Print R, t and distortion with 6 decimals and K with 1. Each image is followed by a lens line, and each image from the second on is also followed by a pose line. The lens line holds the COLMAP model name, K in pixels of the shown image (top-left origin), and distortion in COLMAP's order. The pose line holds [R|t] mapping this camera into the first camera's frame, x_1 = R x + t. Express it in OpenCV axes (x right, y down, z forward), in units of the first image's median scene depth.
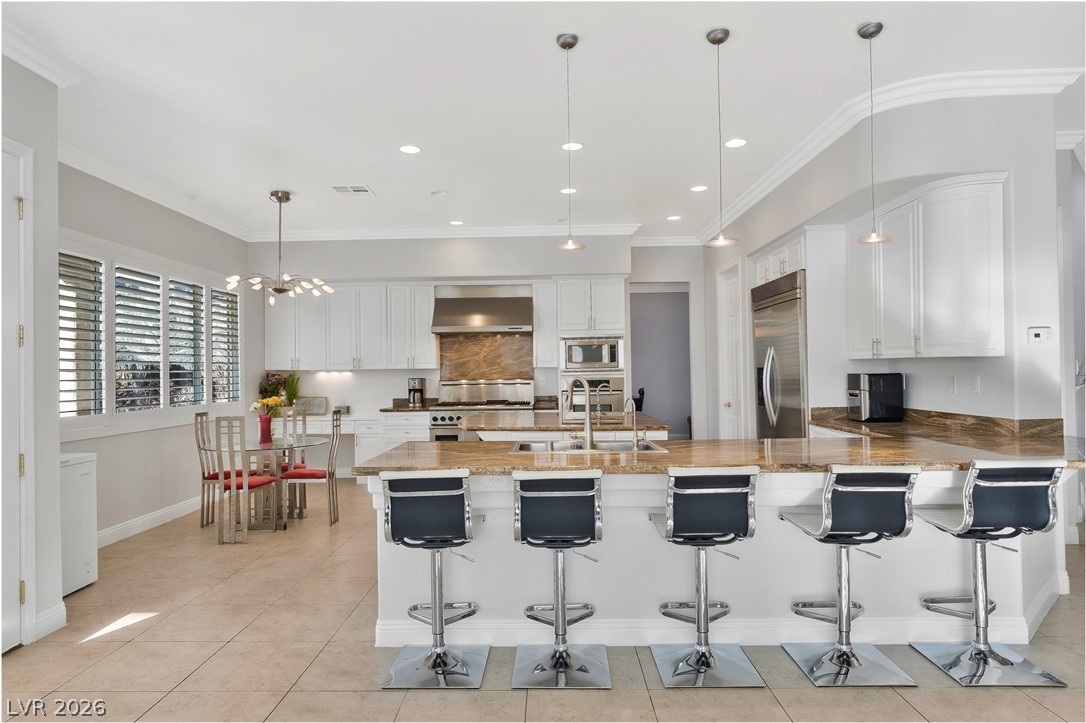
lens RADIAL K [[652.7, 0, 535.6], [0, 652.7, 357.5], [0, 0, 1]] dist [0.004495, -0.007488]
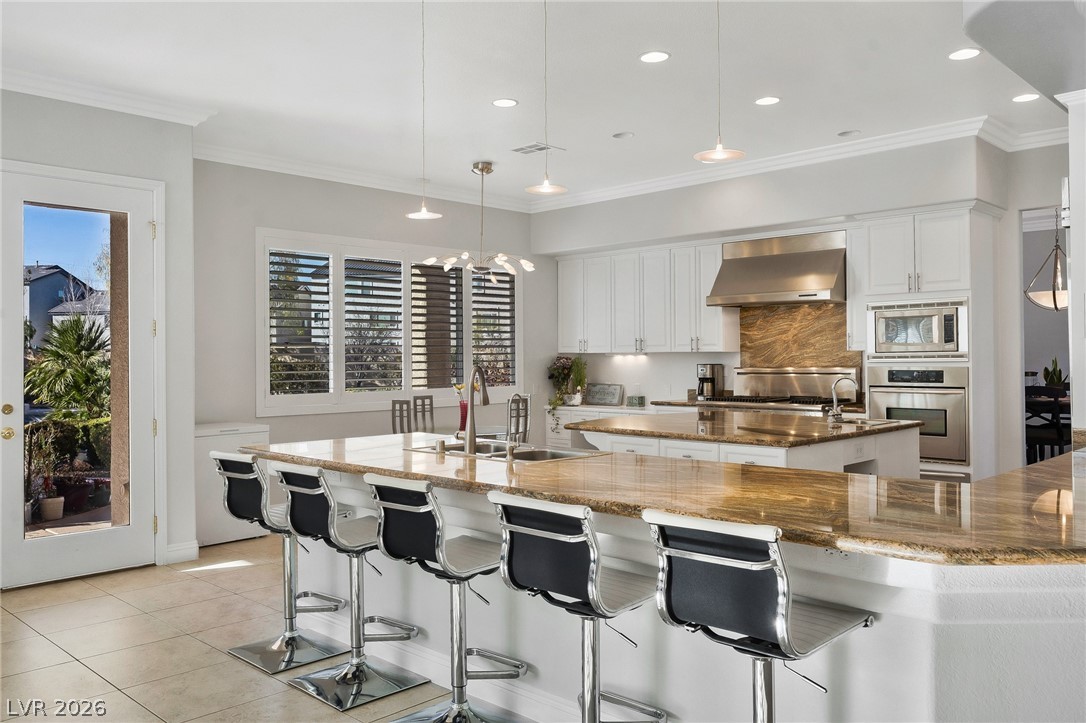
lens RADIAL K [[861.6, 0, 534.3], [0, 861.6, 362.9], [0, 0, 1]] dist [0.005280, 0.008377]
pose [[0.730037, 0.011584, -0.683309, 0.395903], [0.012582, 0.999459, 0.030386, -0.003663], [0.683291, -0.030780, 0.729497, 0.112219]]
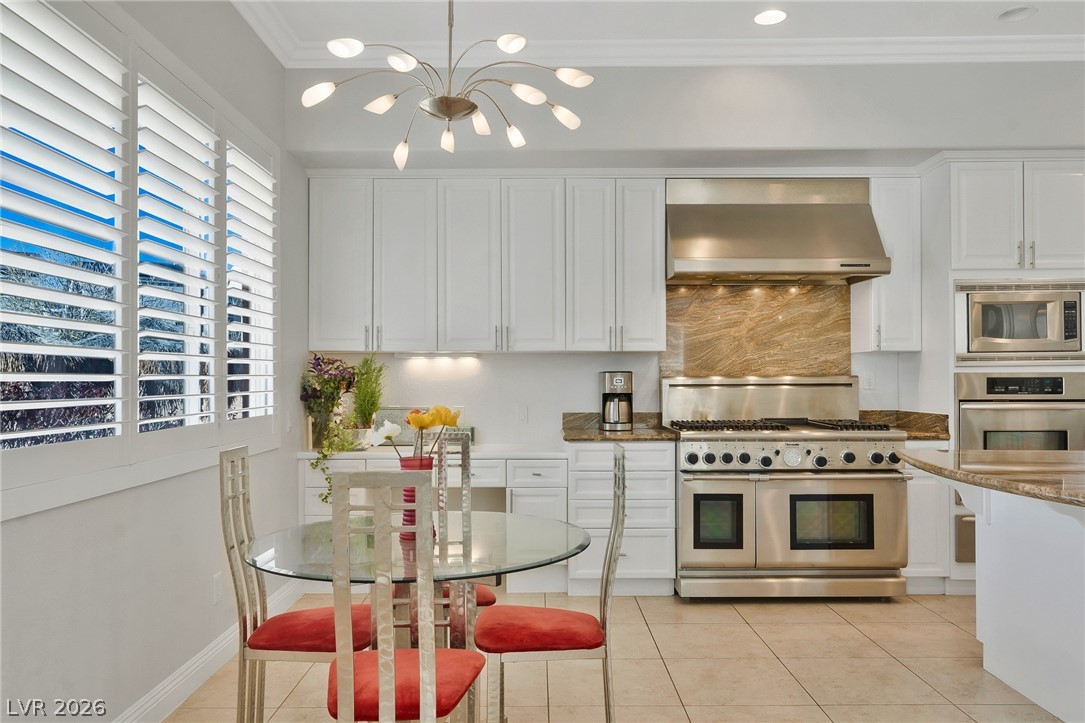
lens RADIAL K [[804.0, 0, 525.8], [0, 804.0, 376.6], [0, 0, 1]] dist [-0.010362, 0.006610]
pose [[0.999912, 0.010081, 0.008638, -0.273814], [-0.010218, 0.999821, 0.015948, 0.028593], [-0.008476, -0.016035, 0.999836, 0.429685]]
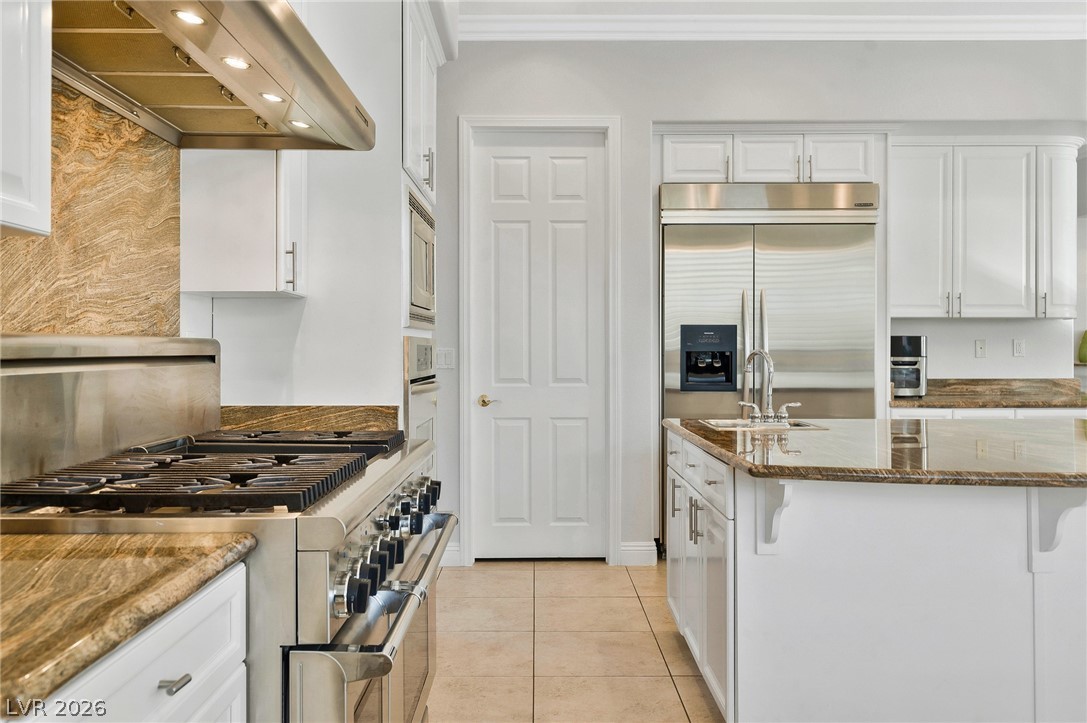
lens RADIAL K [[862.4, 0, 538.2], [0, 862.4, 351.1], [0, 0, 1]] dist [0.005280, 0.008377]
pose [[-0.016829, 0.012519, 0.999780, -0.341638], [-0.019587, 0.999726, -0.012848, 0.041862], [-0.999667, -0.019799, -0.016579, 0.945488]]
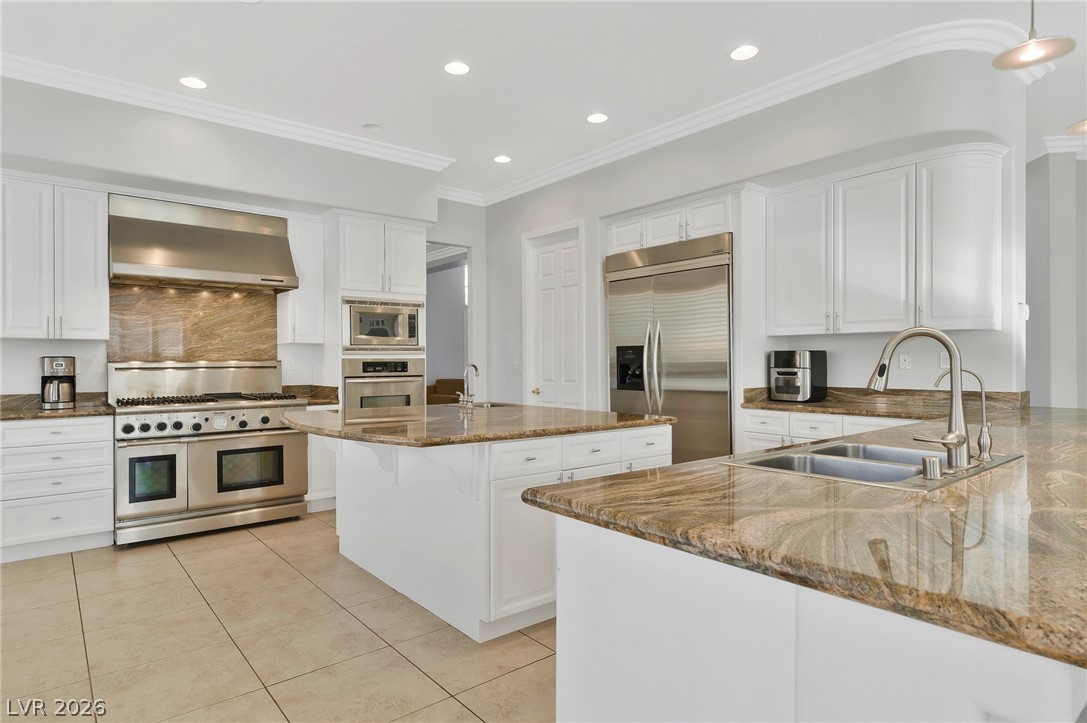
lens RADIAL K [[607.7, 0, 539.0], [0, 607.7, 362.8], [0, 0, 1]] dist [0.006473, -0.001831]
pose [[0.761749, 0.008075, 0.647822, -0.221635], [-0.018542, 0.999784, 0.009340, 0.026445], [-0.647607, -0.019127, 0.761734, 0.372153]]
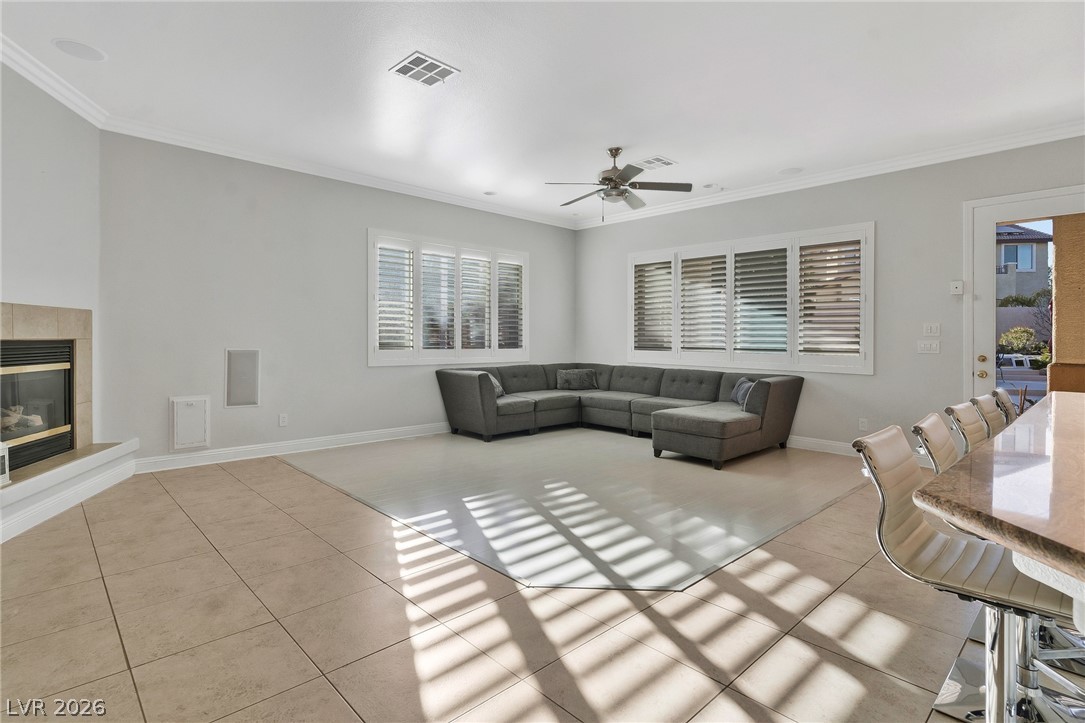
lens RADIAL K [[539.7, 0, 530.3], [0, 539.7, 339.8], [0, 0, 1]] dist [-0.002722, 0.001502]
pose [[-0.719351, 0.010143, -0.694573, 0.490743], [0.015831, 0.999873, -0.001794, 0.015775], [0.694467, -0.012287, -0.719420, 0.400507]]
